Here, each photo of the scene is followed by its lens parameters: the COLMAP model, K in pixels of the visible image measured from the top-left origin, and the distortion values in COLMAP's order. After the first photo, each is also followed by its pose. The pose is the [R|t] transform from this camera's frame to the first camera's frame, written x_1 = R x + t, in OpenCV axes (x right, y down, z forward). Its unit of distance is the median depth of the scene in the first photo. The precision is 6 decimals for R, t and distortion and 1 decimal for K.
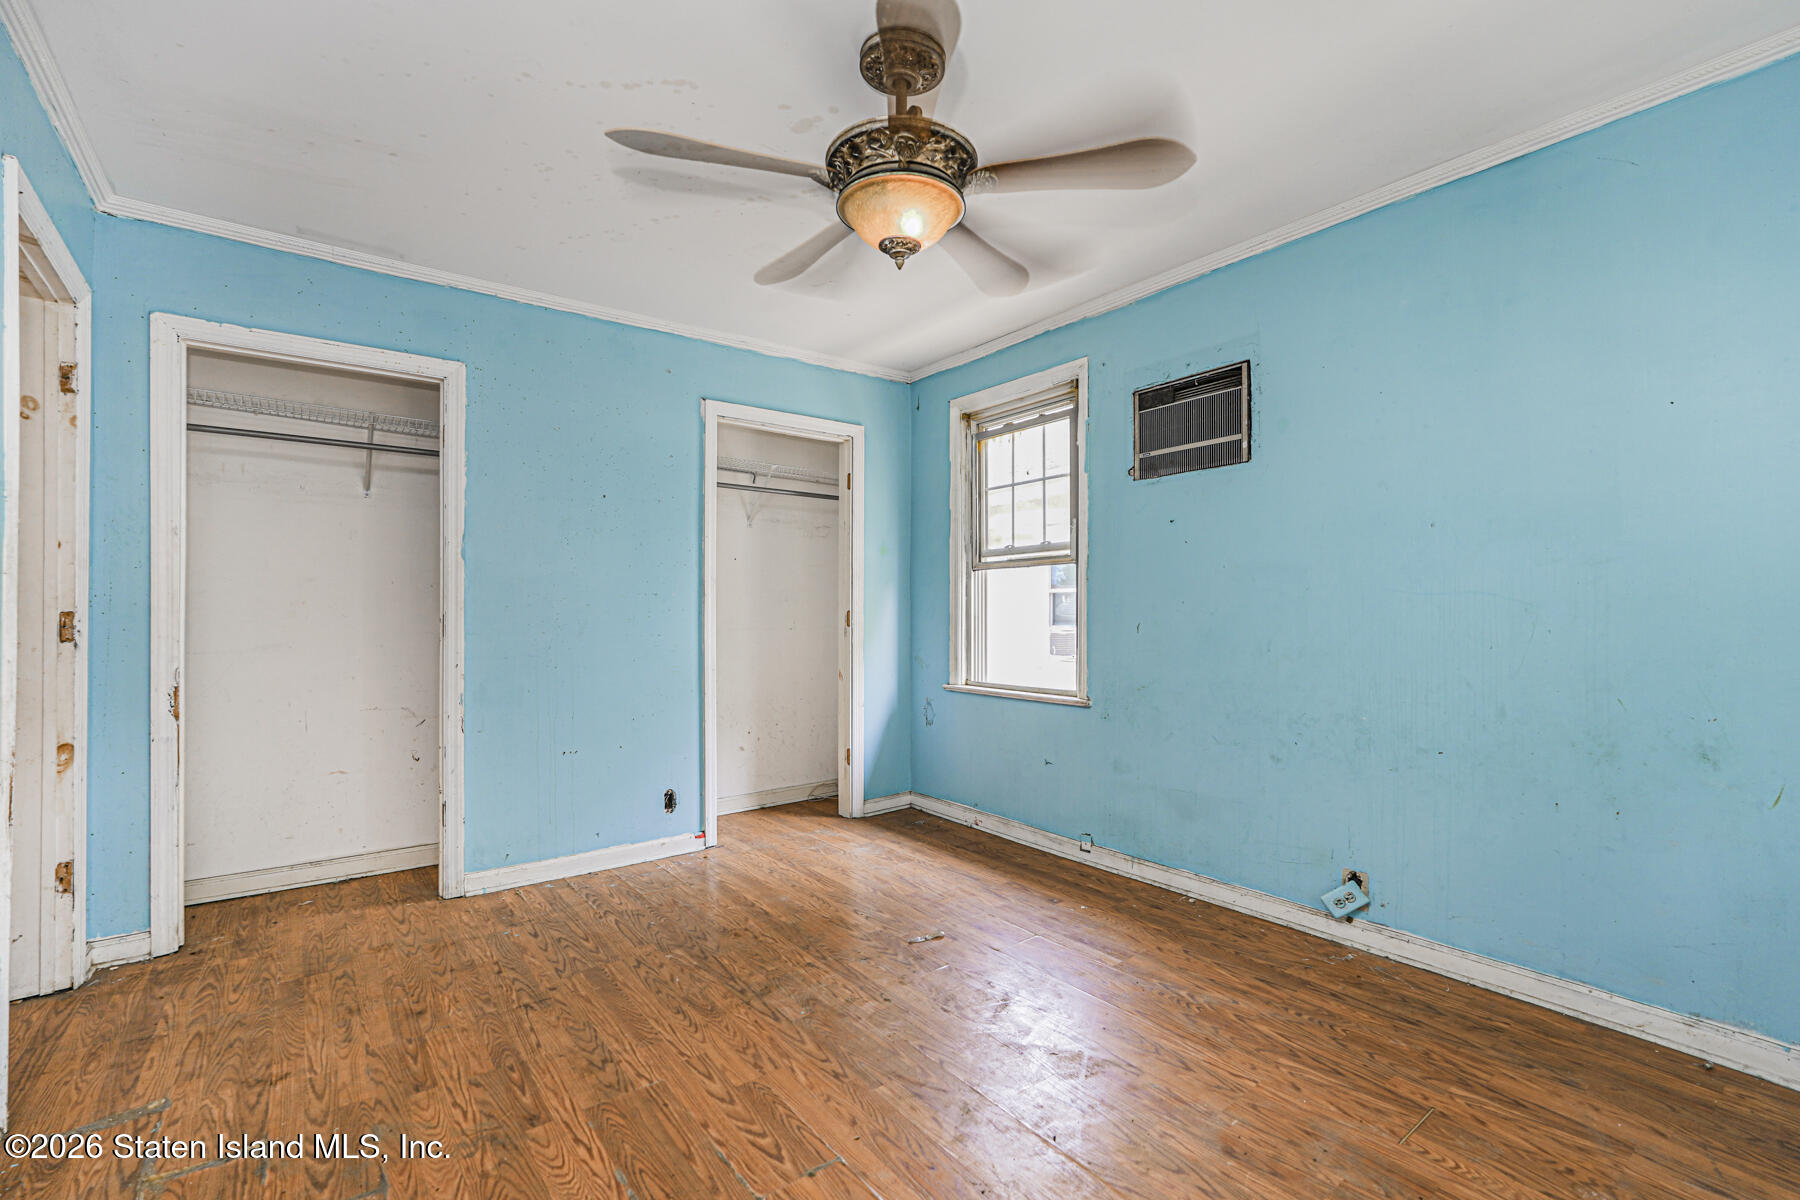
lens RADIAL K [[793.4, 0, 902.3], [0, 793.4, 605.3], [0, 0, 1]] dist [-0.019222, 0.010640]
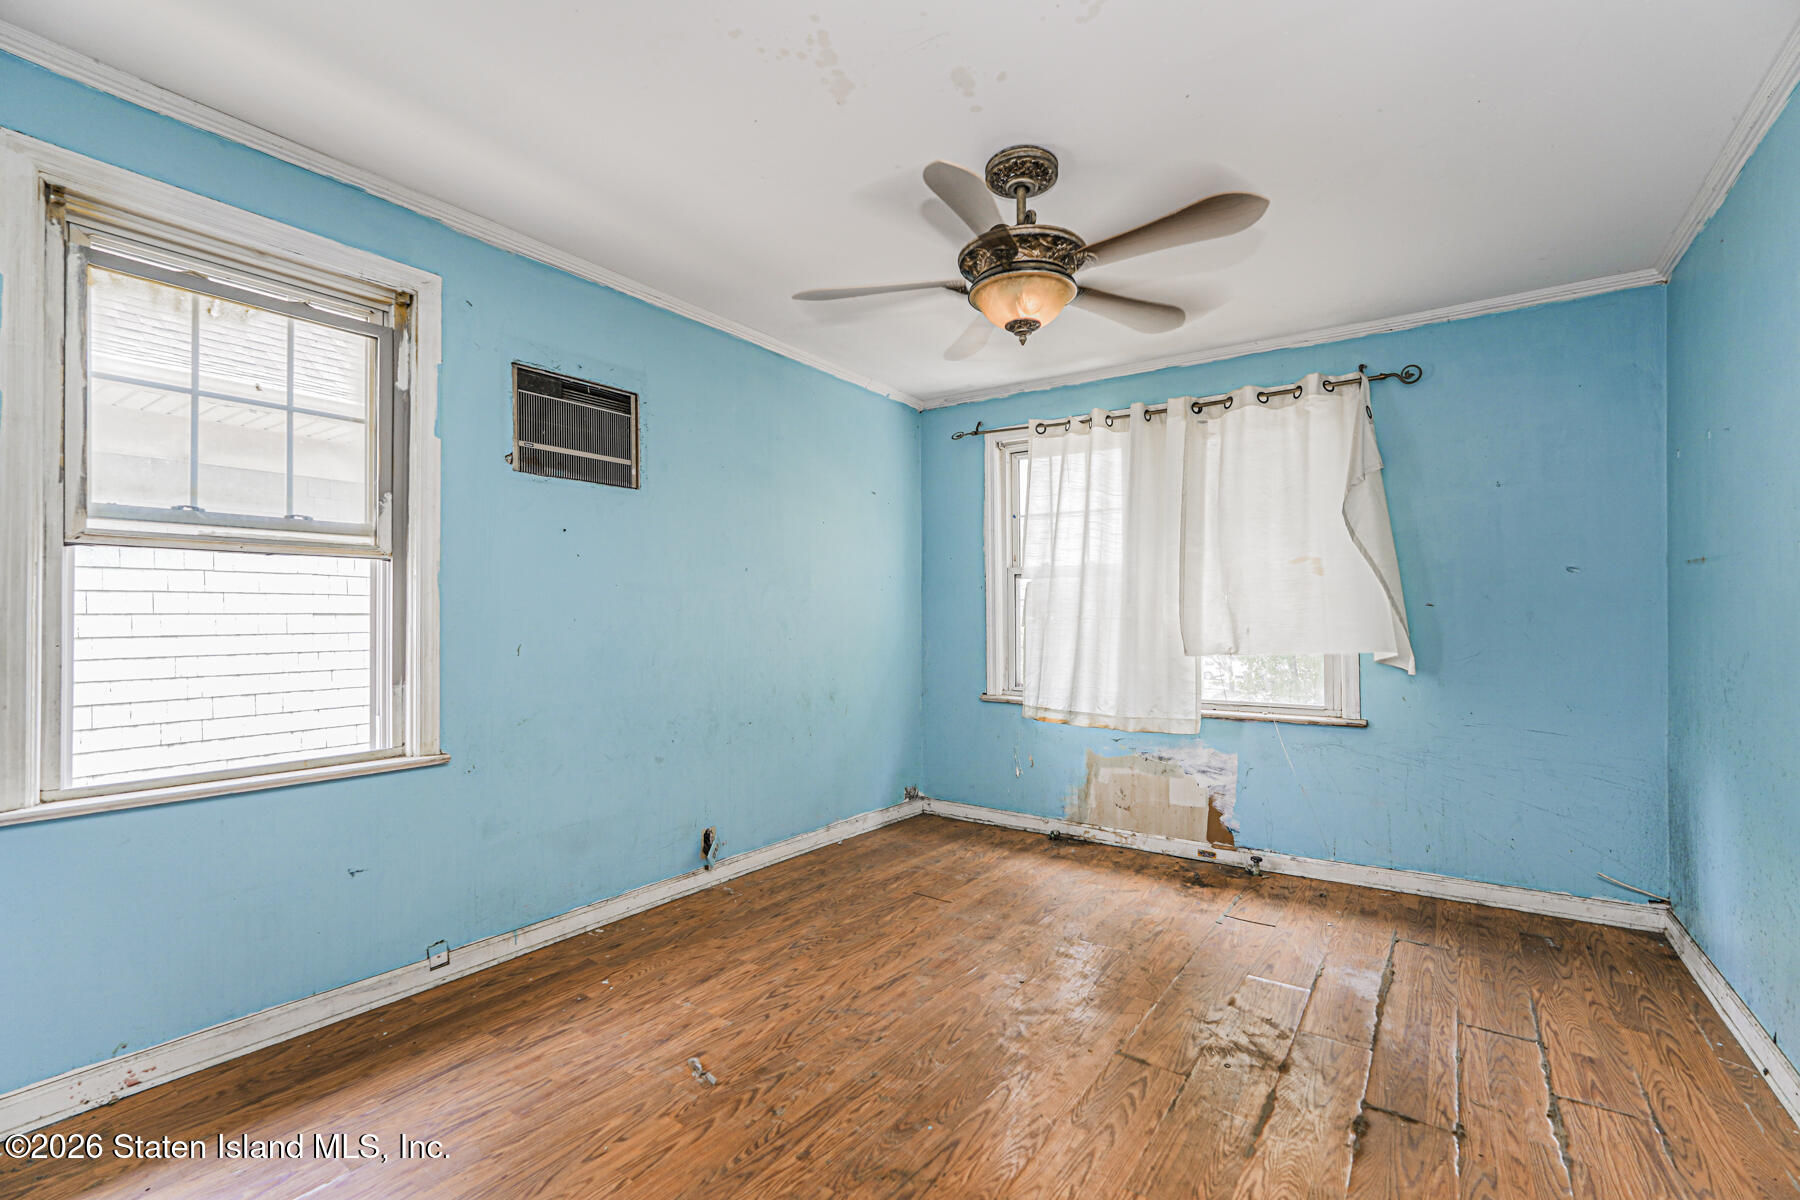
lens RADIAL K [[793.4, 0, 902.3], [0, 793.4, 605.3], [0, 0, 1]] dist [-0.019222, 0.010640]
pose [[-0.303839, 0.018236, 0.952549, -0.681706], [-0.008392, 0.999727, -0.021816, -0.003848], [-0.952687, -0.014622, -0.303603, 0.969398]]
